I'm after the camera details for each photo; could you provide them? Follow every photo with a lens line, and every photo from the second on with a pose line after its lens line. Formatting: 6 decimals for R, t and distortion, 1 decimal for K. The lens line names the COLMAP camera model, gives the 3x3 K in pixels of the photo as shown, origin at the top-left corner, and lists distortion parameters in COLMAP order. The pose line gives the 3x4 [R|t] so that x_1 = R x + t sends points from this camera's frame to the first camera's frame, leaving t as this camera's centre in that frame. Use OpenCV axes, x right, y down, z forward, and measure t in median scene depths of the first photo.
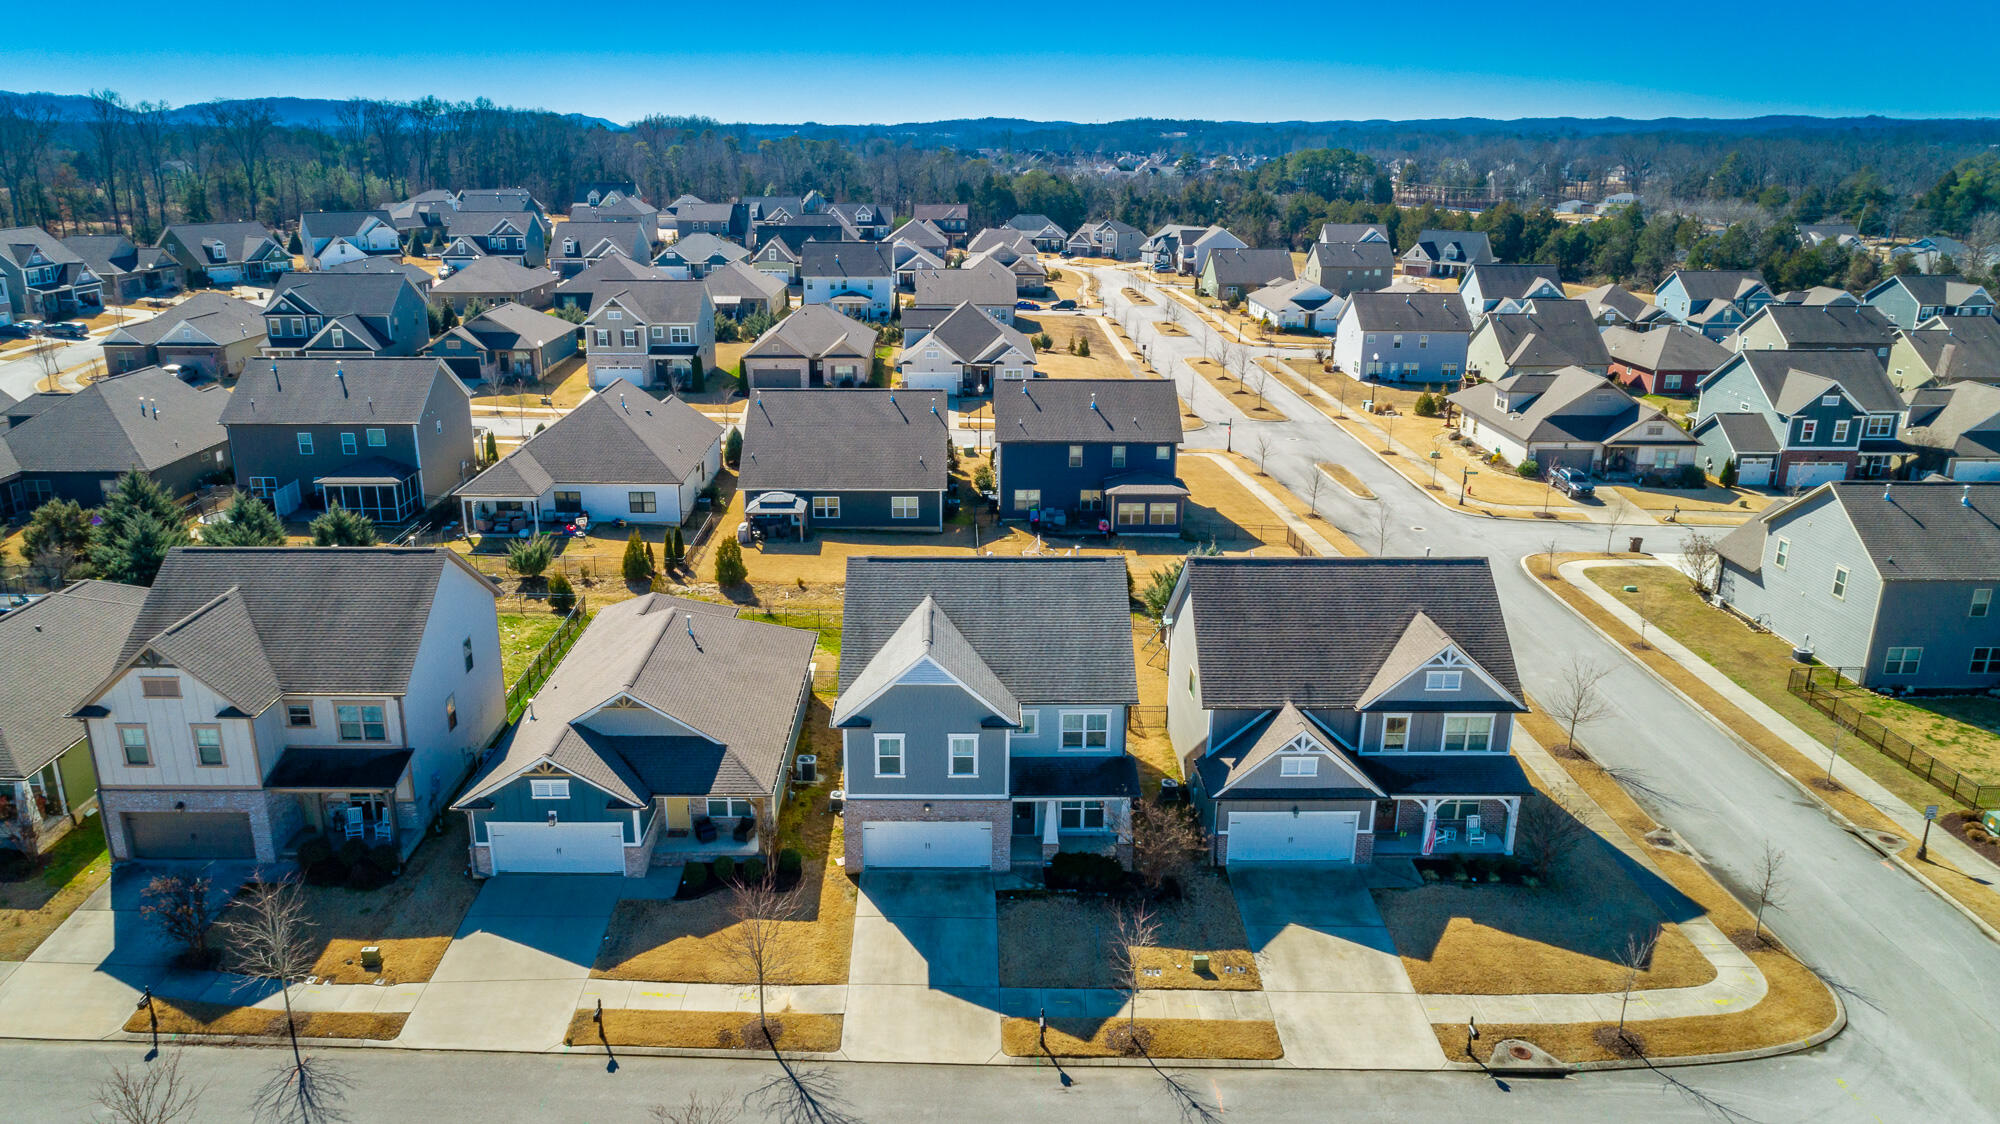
lens RADIAL K [[1347.0, 0, 985.0], [0, 1347.0, 558.9], [0, 0, 1]] dist [-0.014159, -0.001524]
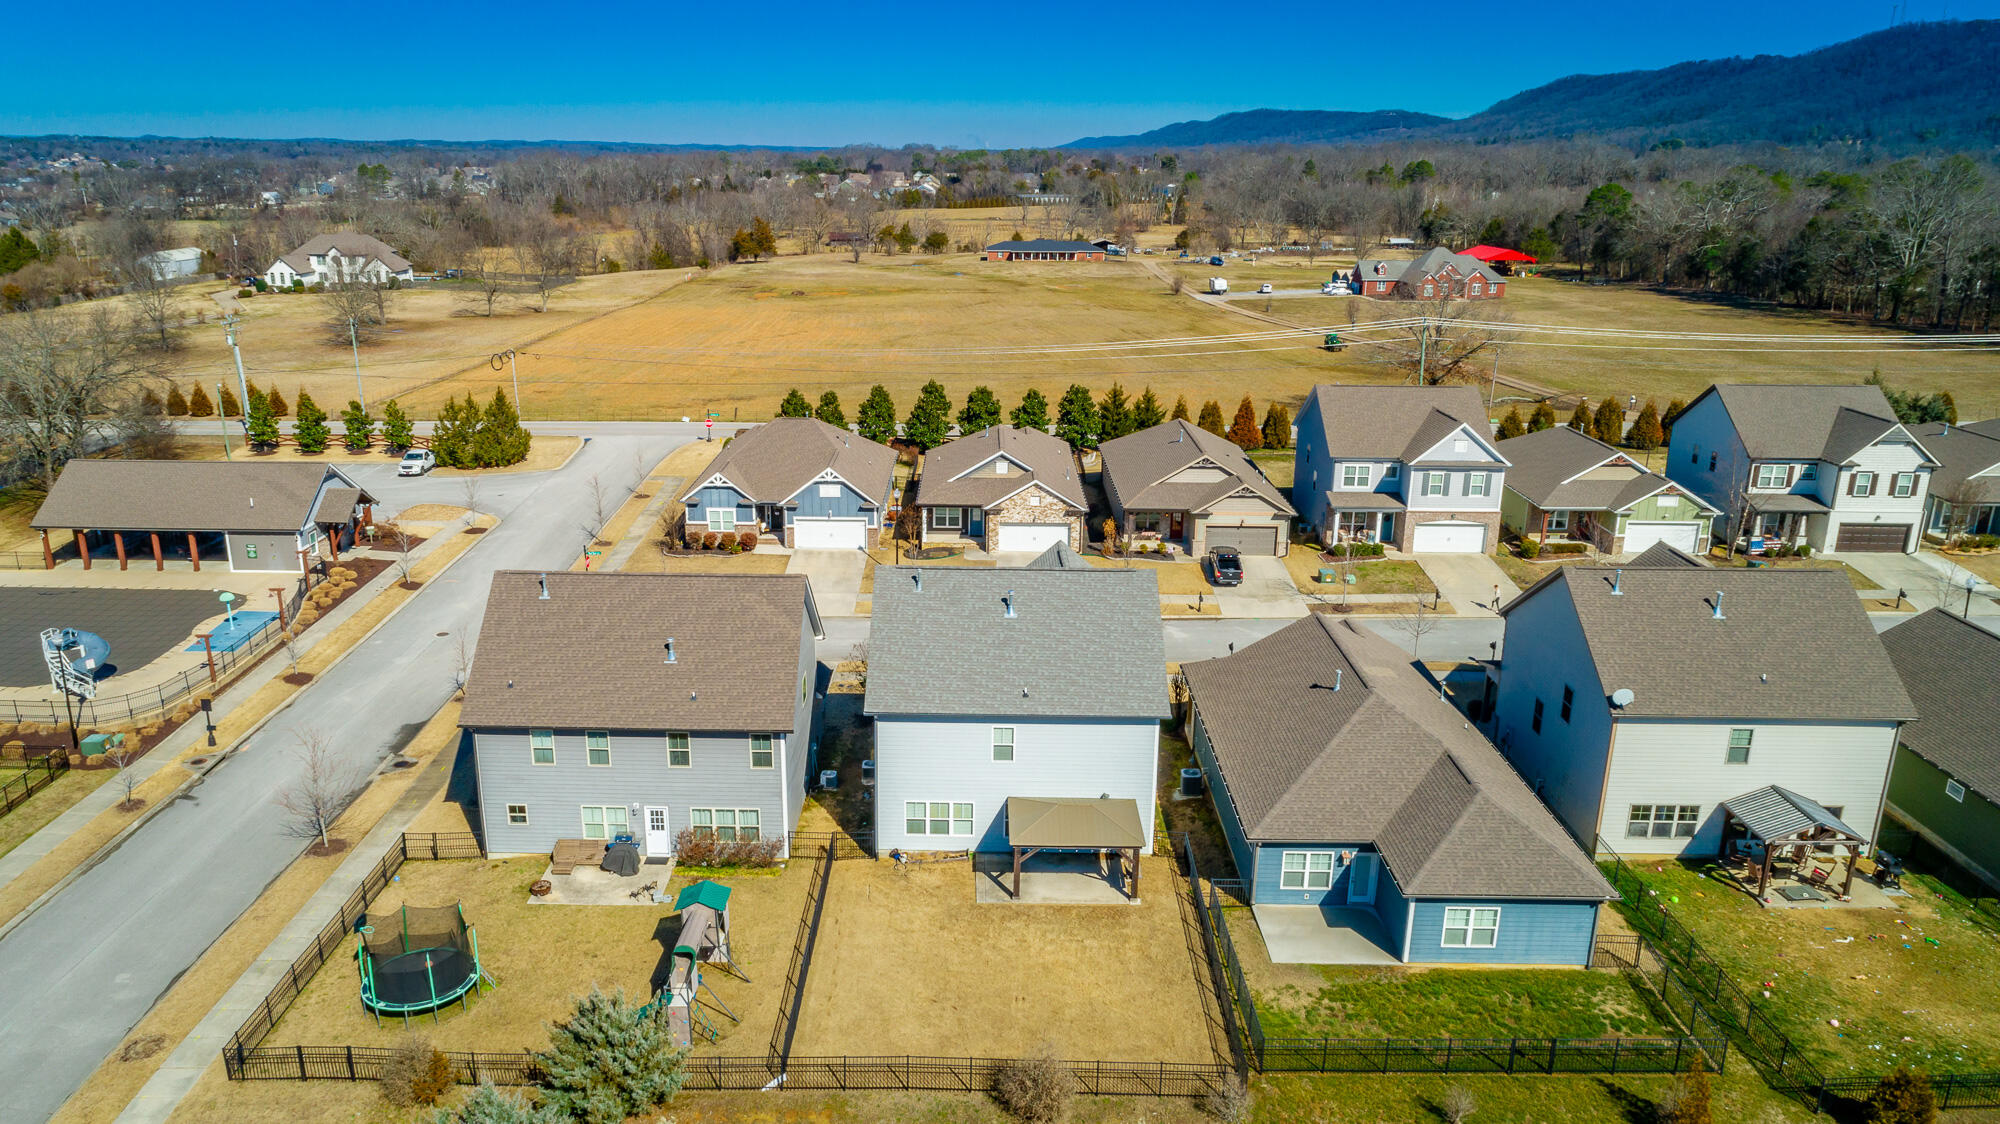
lens RADIAL K [[1360.3, 0, 954.7], [0, 1360.3, 559.8], [0, 0, 1]] dist [-0.018642, 0.003619]
pose [[-0.999339, -0.019945, 0.030390, 0.010507], [0.000354, 0.830643, 0.556806, -0.337385], [-0.036349, 0.556448, -0.830087, 1.104408]]
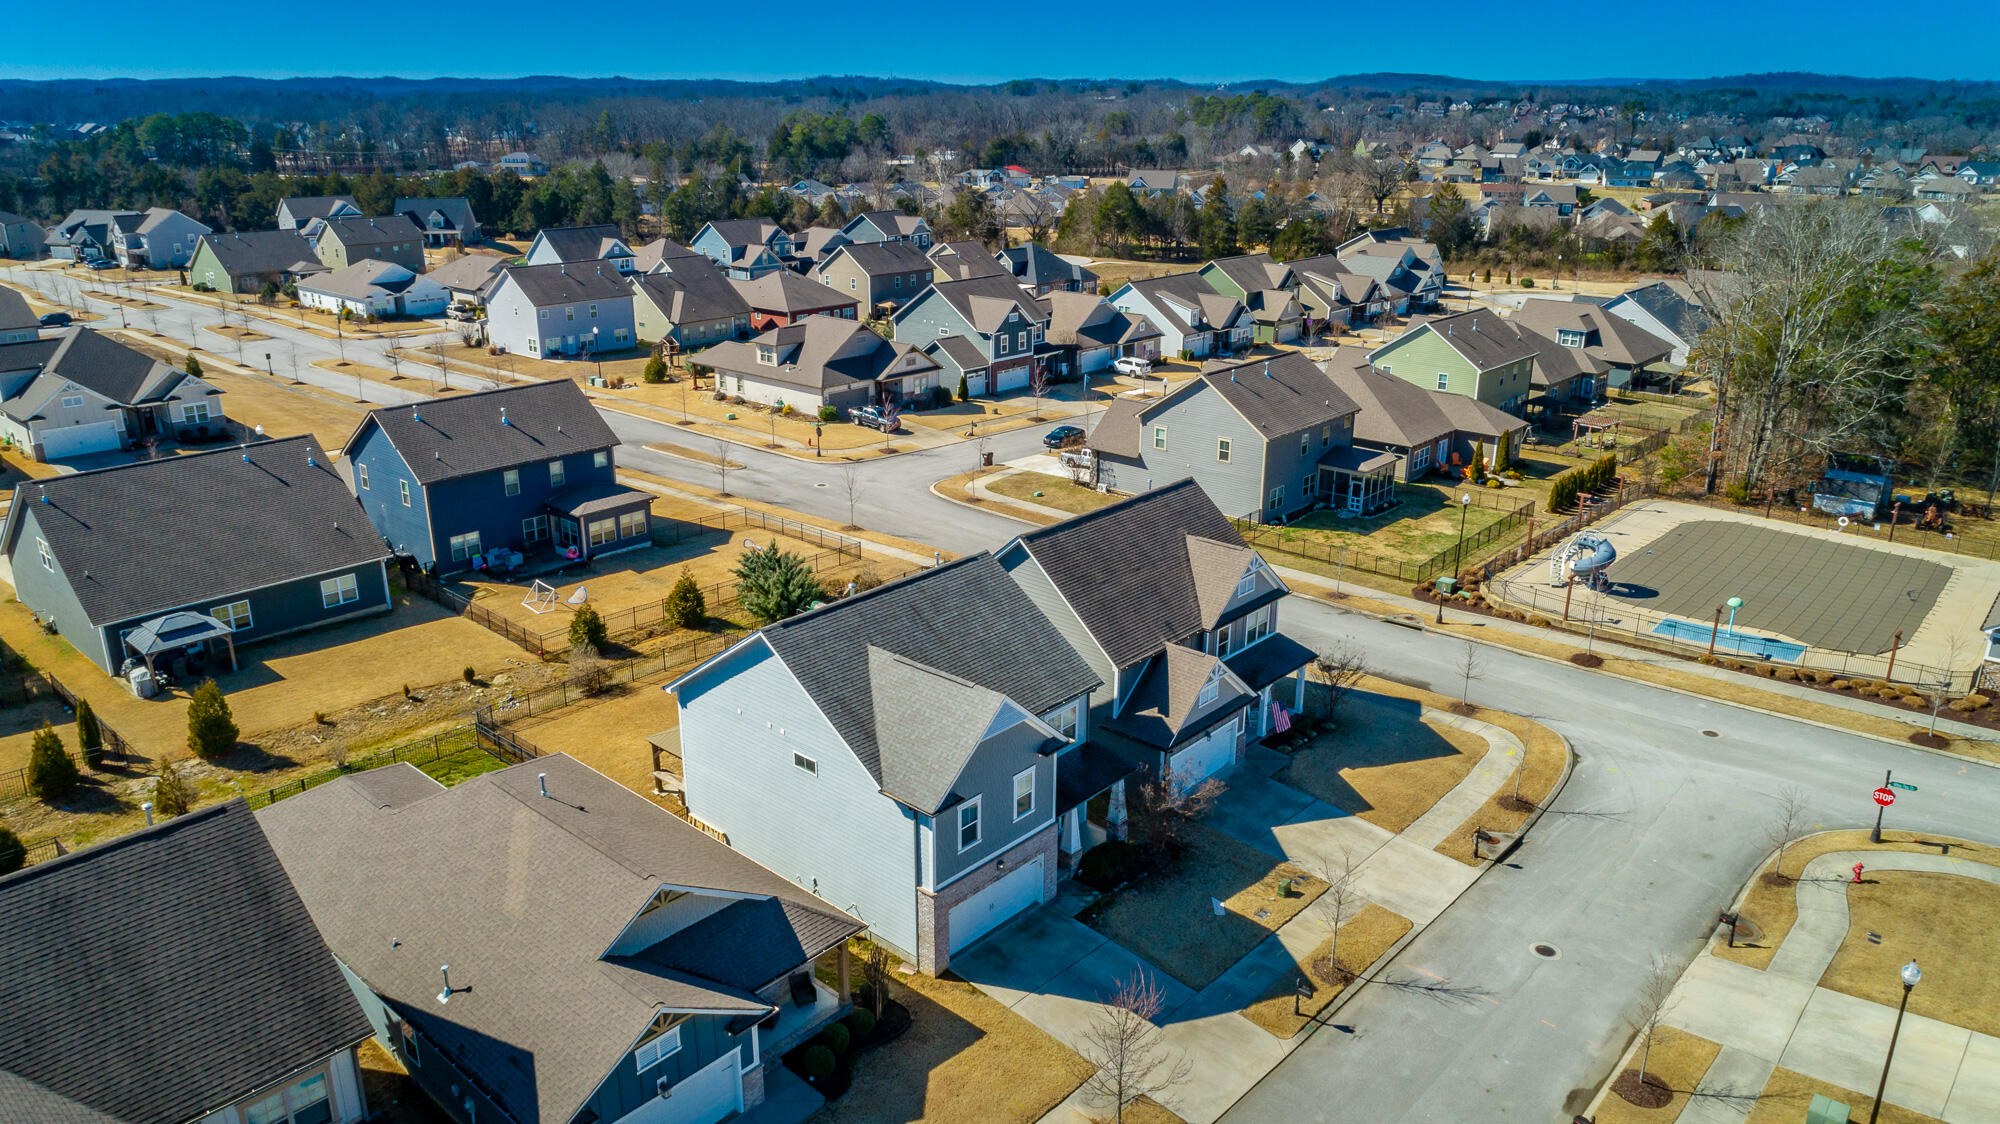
lens RADIAL K [[1341.1, 0, 1000.0], [0, 1341.1, 562.0], [0, 0, 1]] dist [-0.017156, 0.002791]
pose [[0.674915, -0.241475, 0.697266, -0.337703], [0.219841, 0.967829, 0.122381, -0.065480], [-0.704386, 0.070691, 0.706288, 0.194650]]
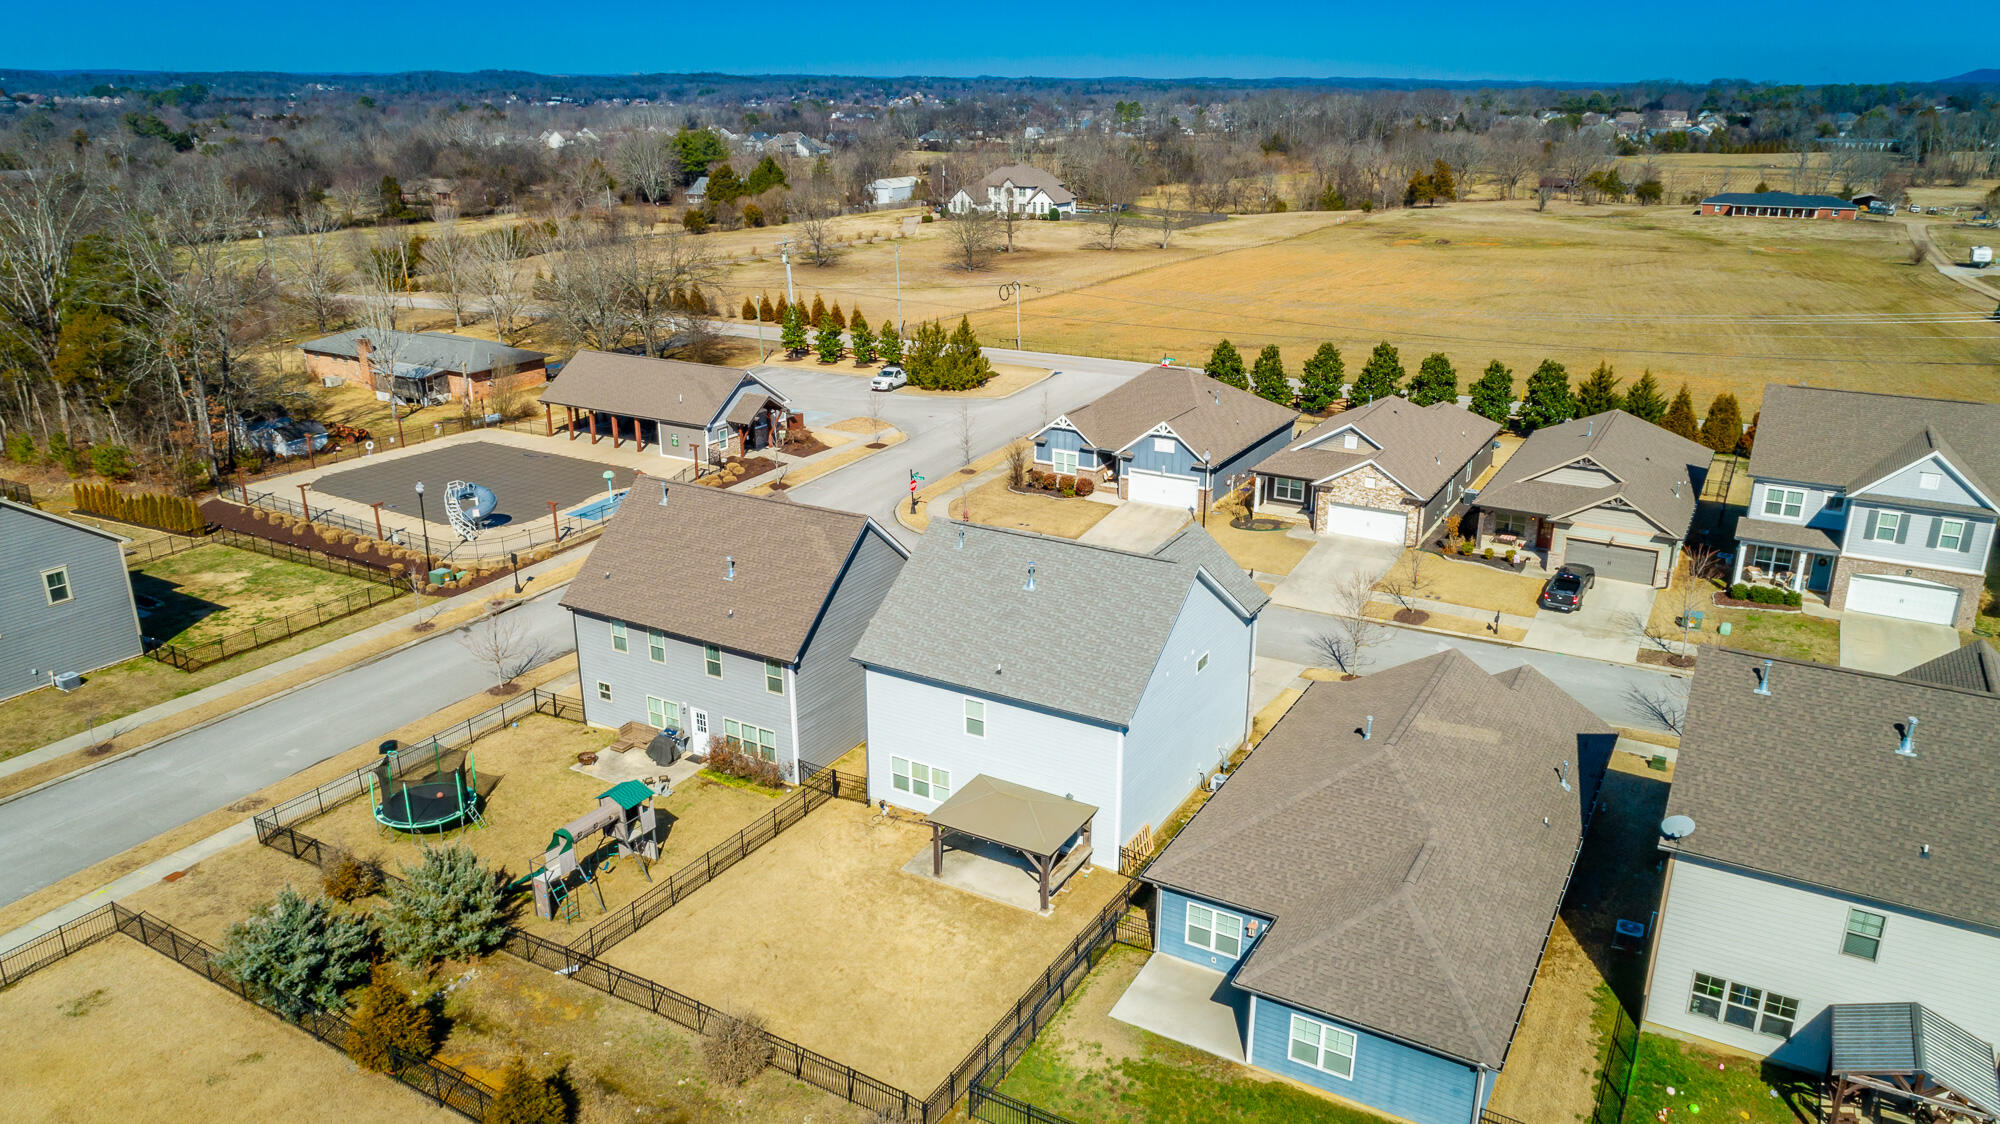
lens RADIAL K [[1363.0, 0, 995.2], [0, 1363.0, 554.4], [0, 0, 1]] dist [-0.015291, 0.001952]
pose [[-0.855889, -0.169633, 0.488547, -0.252028], [0.151249, 0.821265, 0.550133, -0.309977], [-0.494548, 0.544746, -0.677255, 1.005992]]
